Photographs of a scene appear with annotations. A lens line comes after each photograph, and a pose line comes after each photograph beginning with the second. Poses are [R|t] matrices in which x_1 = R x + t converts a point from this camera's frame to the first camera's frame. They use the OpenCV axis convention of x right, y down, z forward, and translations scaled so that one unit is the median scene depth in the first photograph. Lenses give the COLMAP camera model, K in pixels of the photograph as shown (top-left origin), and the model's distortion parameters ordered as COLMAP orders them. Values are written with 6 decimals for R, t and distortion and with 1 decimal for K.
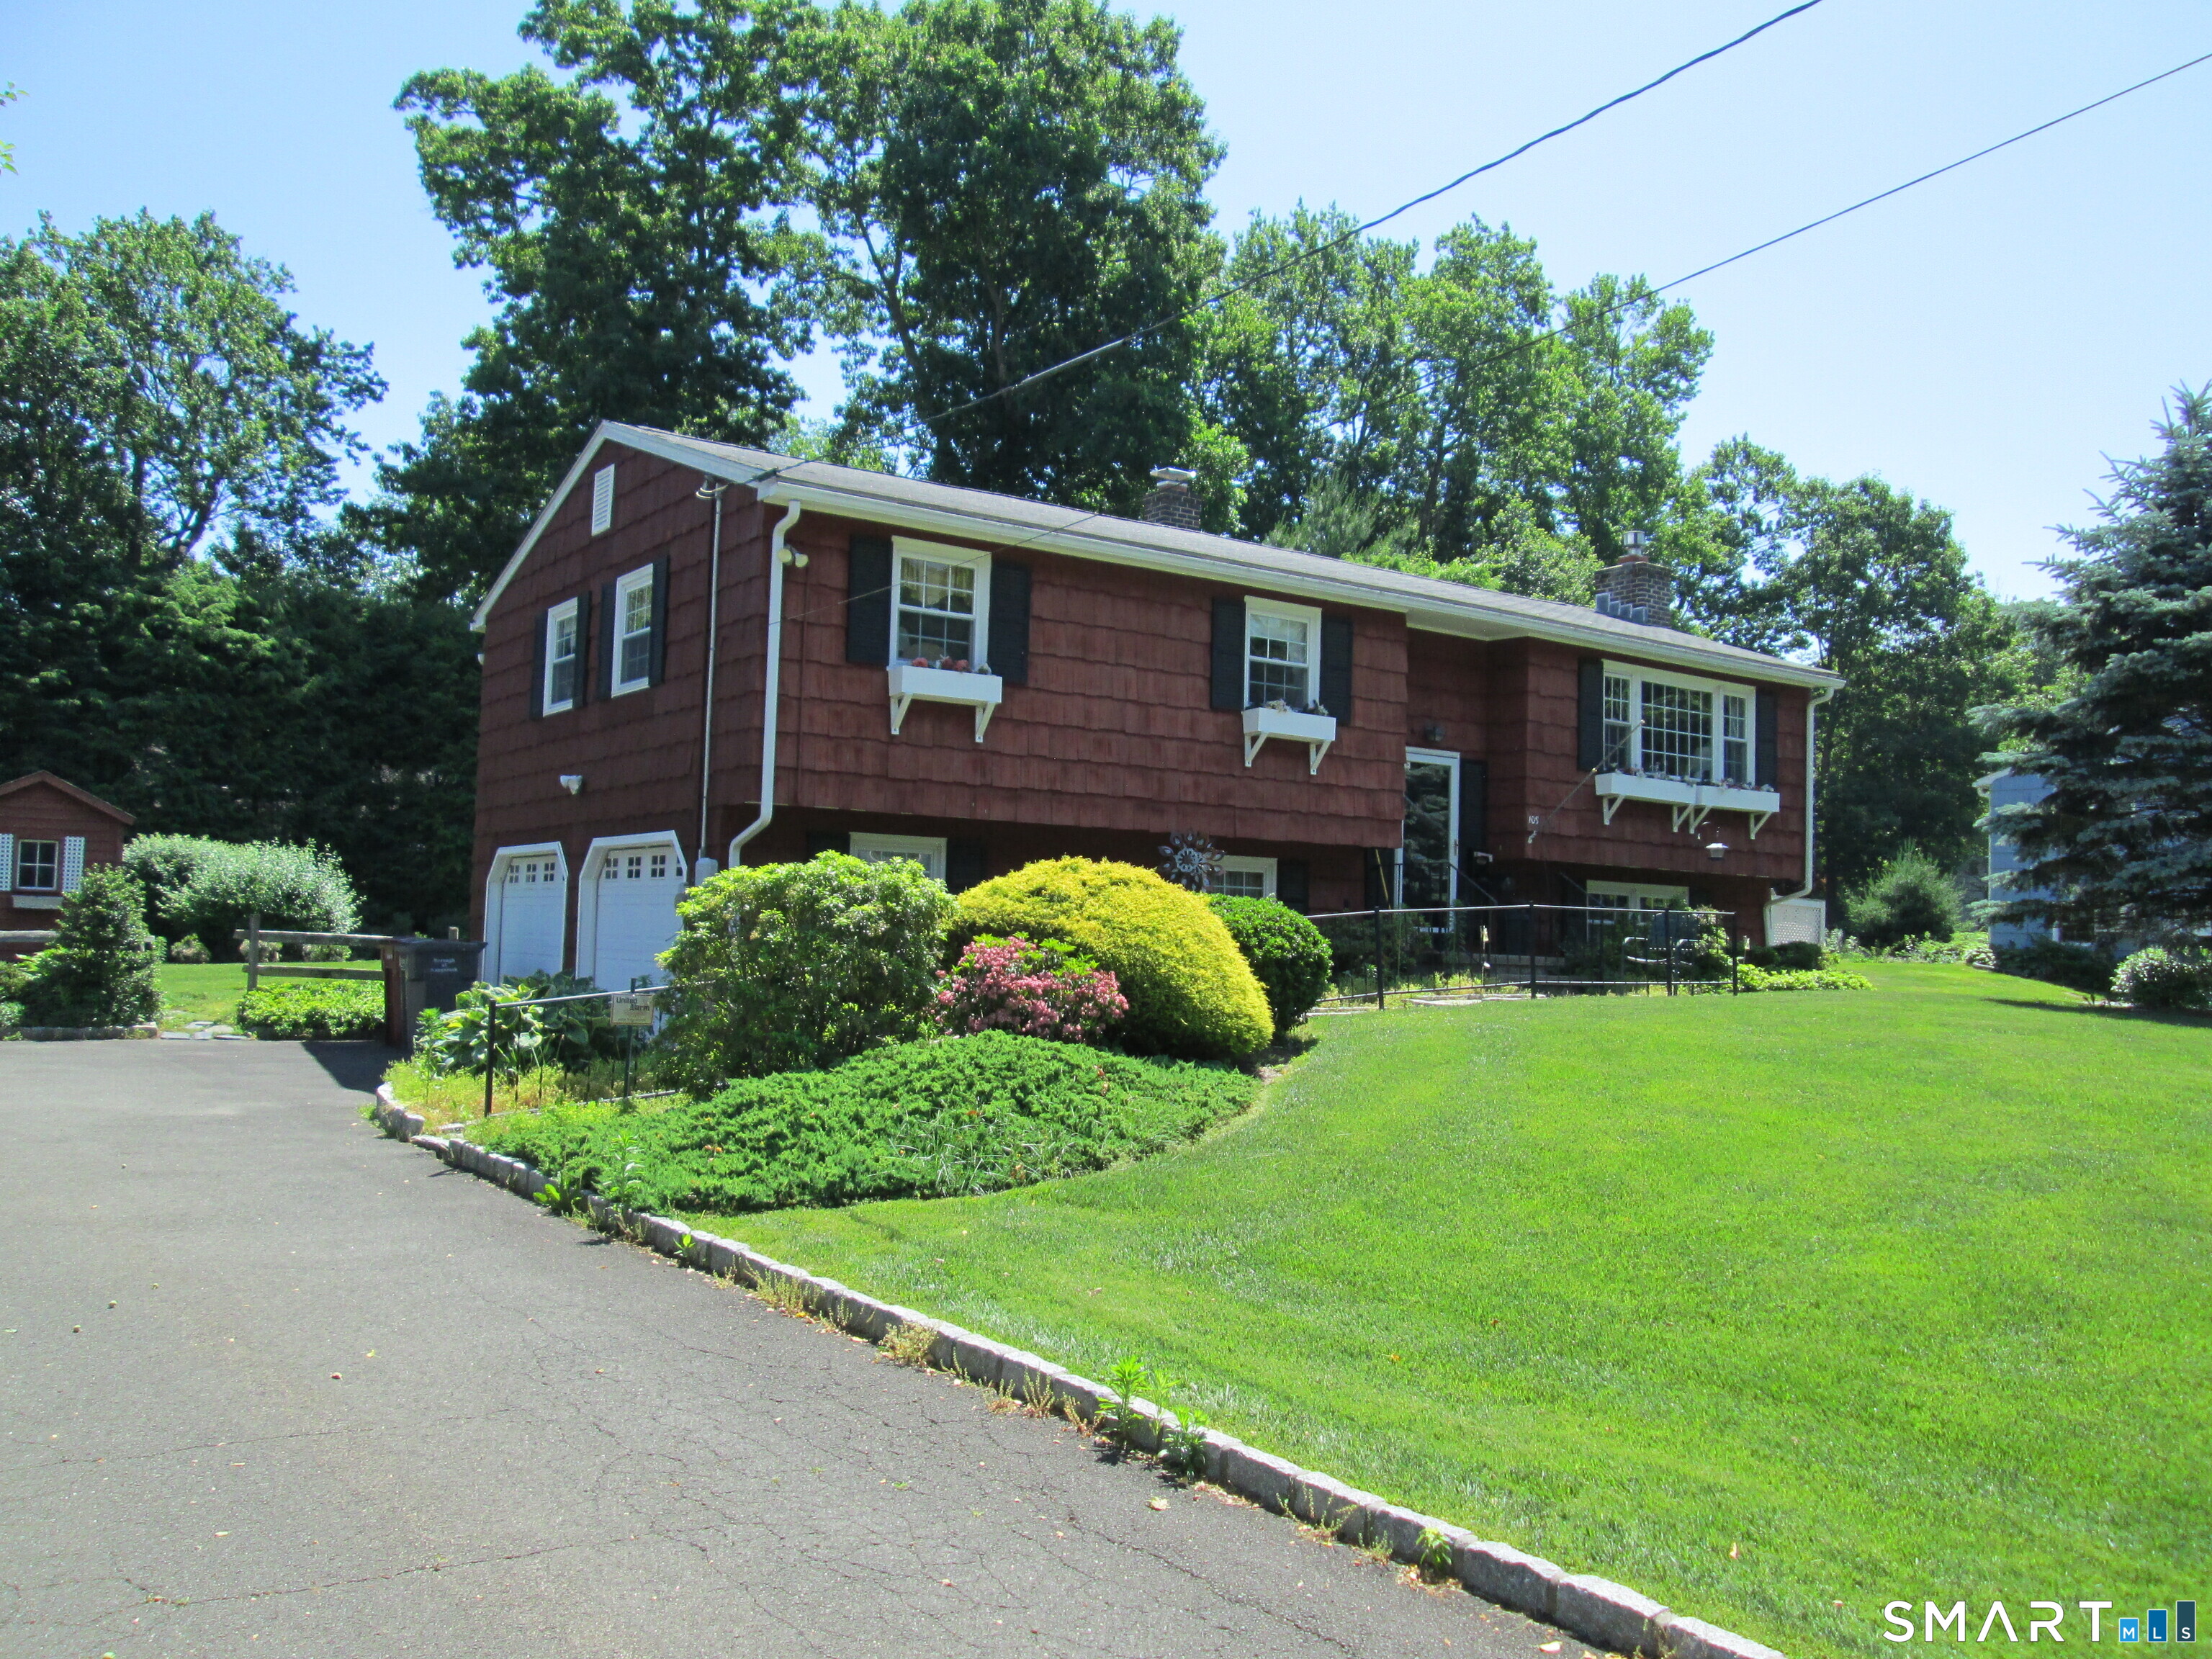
lens RADIAL K [[1830.9, 0, 1106.5], [0, 1830.9, 830.4], [0, 0, 1]] dist [-0.047551, 0.011873]
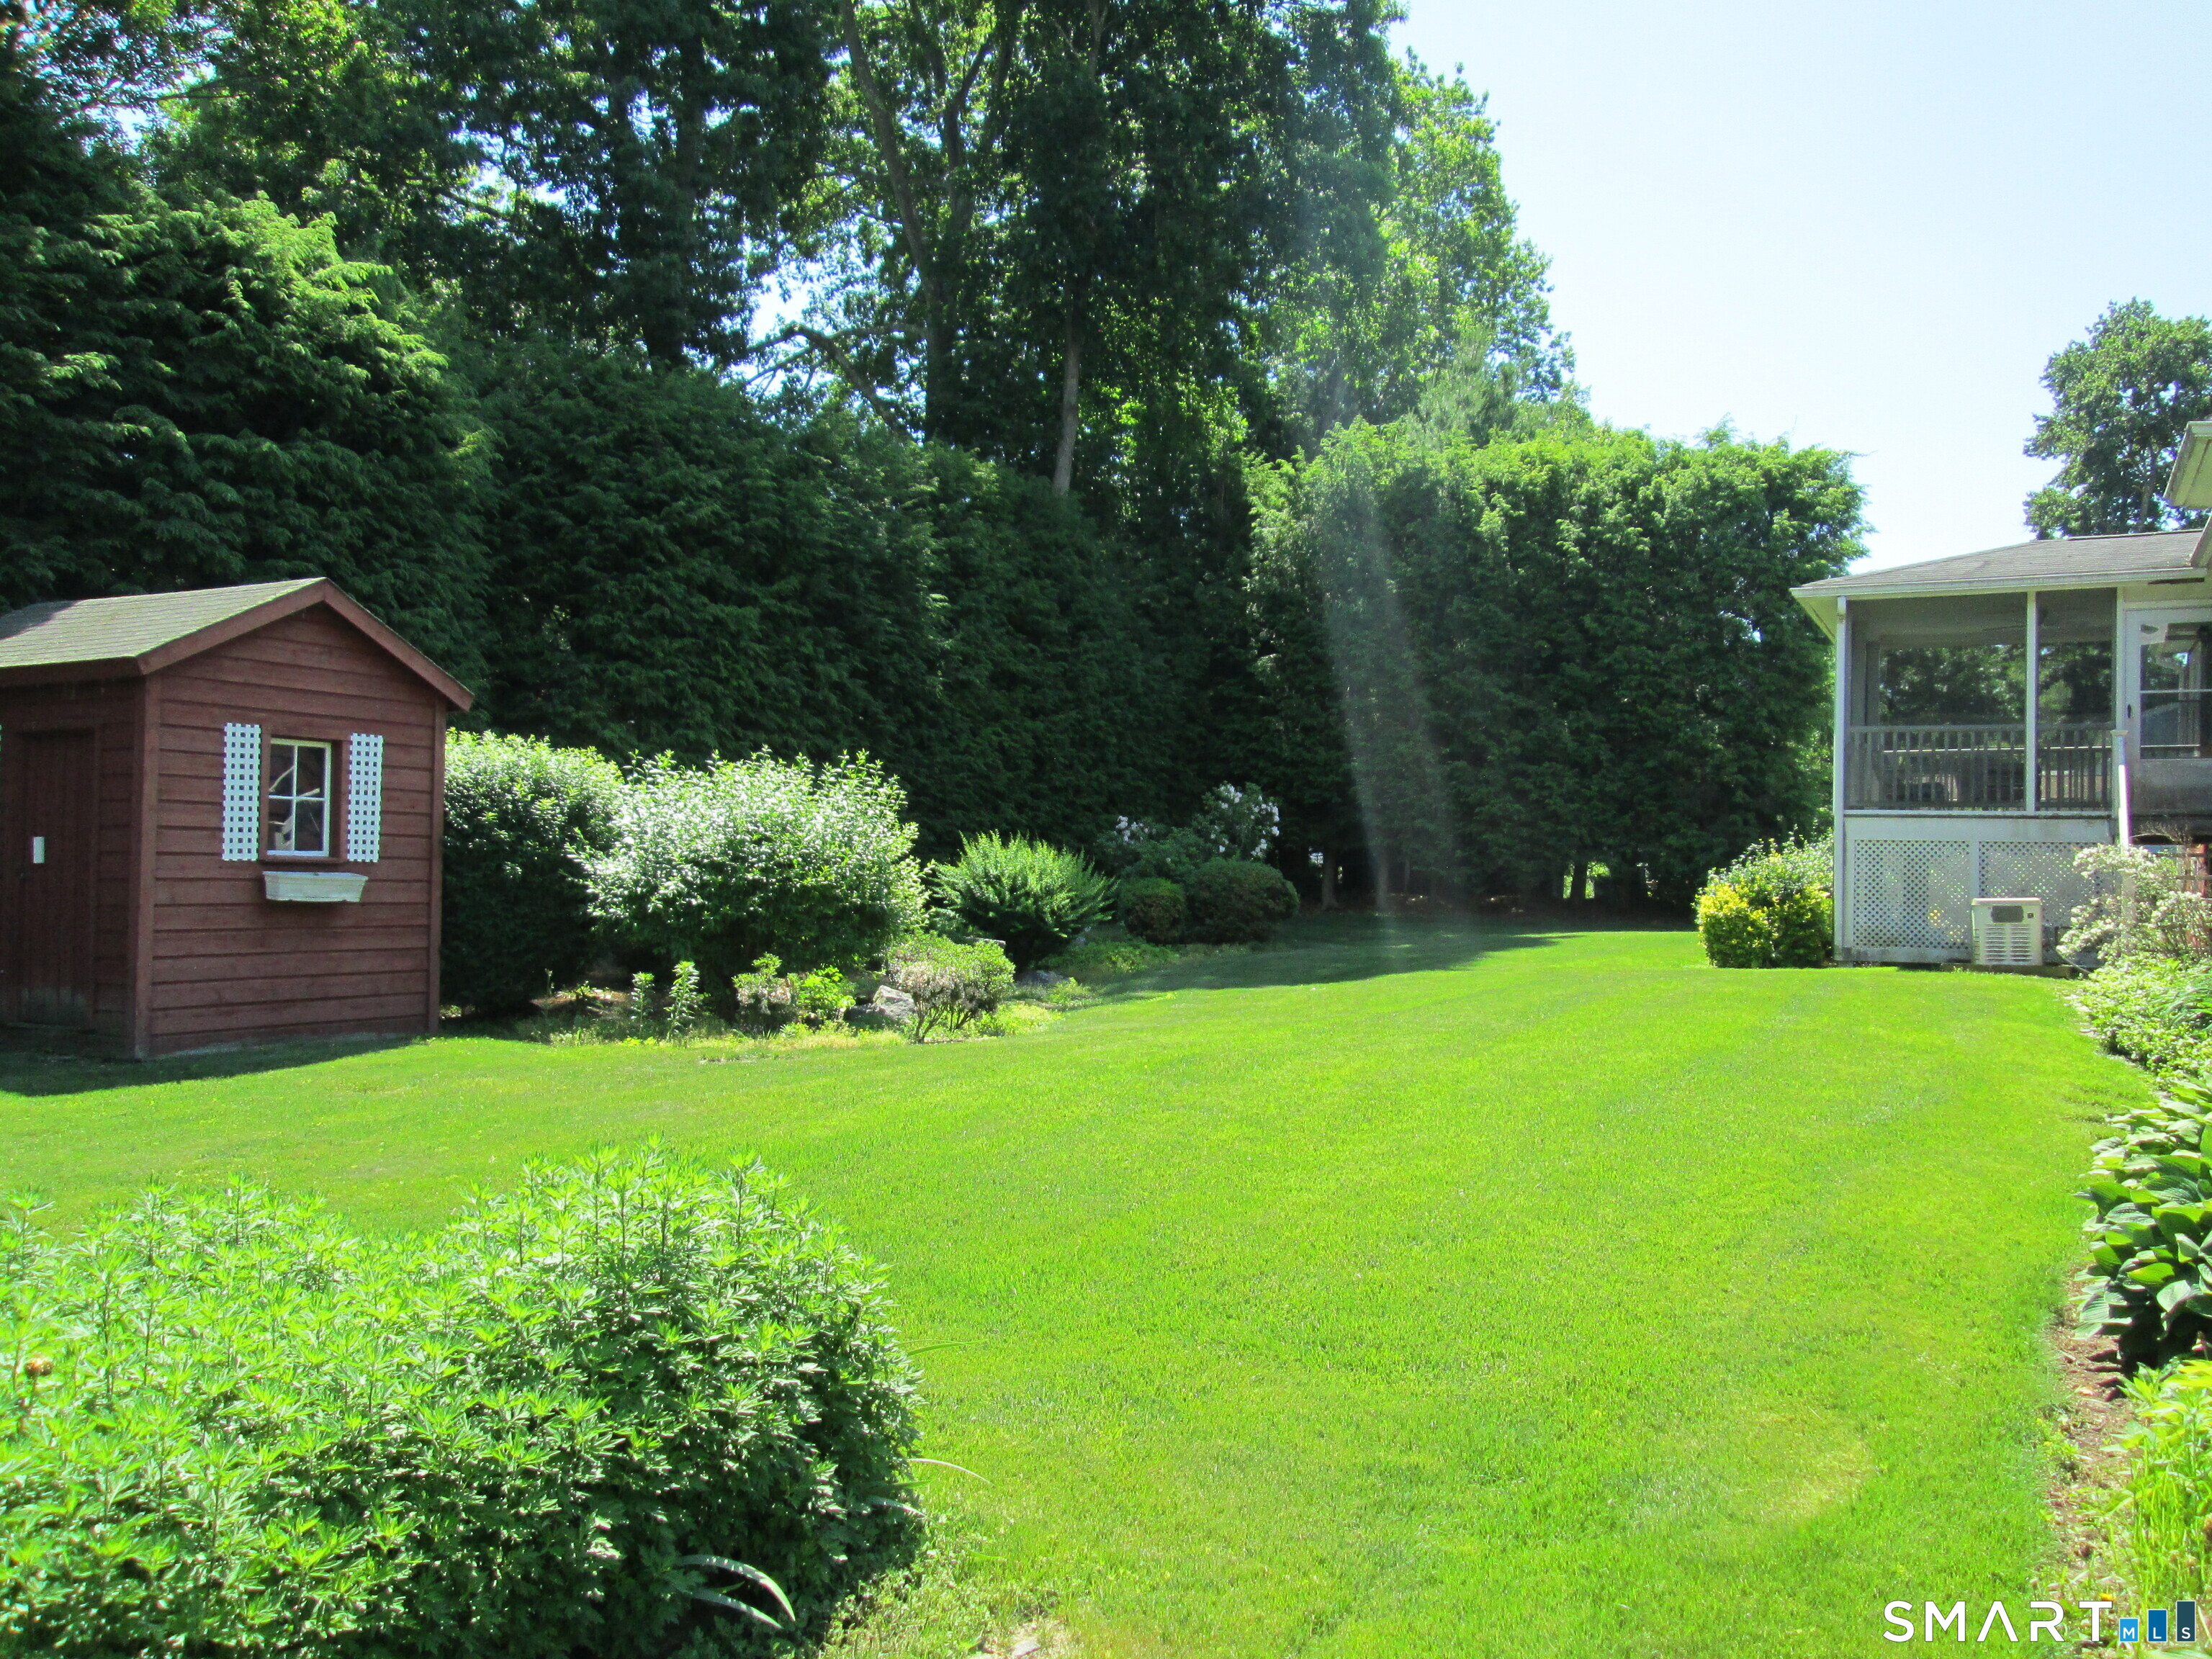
lens RADIAL K [[1830.9, 0, 1112.6], [0, 1830.9, 831.9], [0, 0, 1]] dist [-0.047551, 0.011873]
pose [[0.885681, 0.005941, 0.464256, -0.624020], [-0.028362, 0.998743, 0.041327, 0.004367], [-0.463427, -0.049770, 0.884736, 0.532822]]
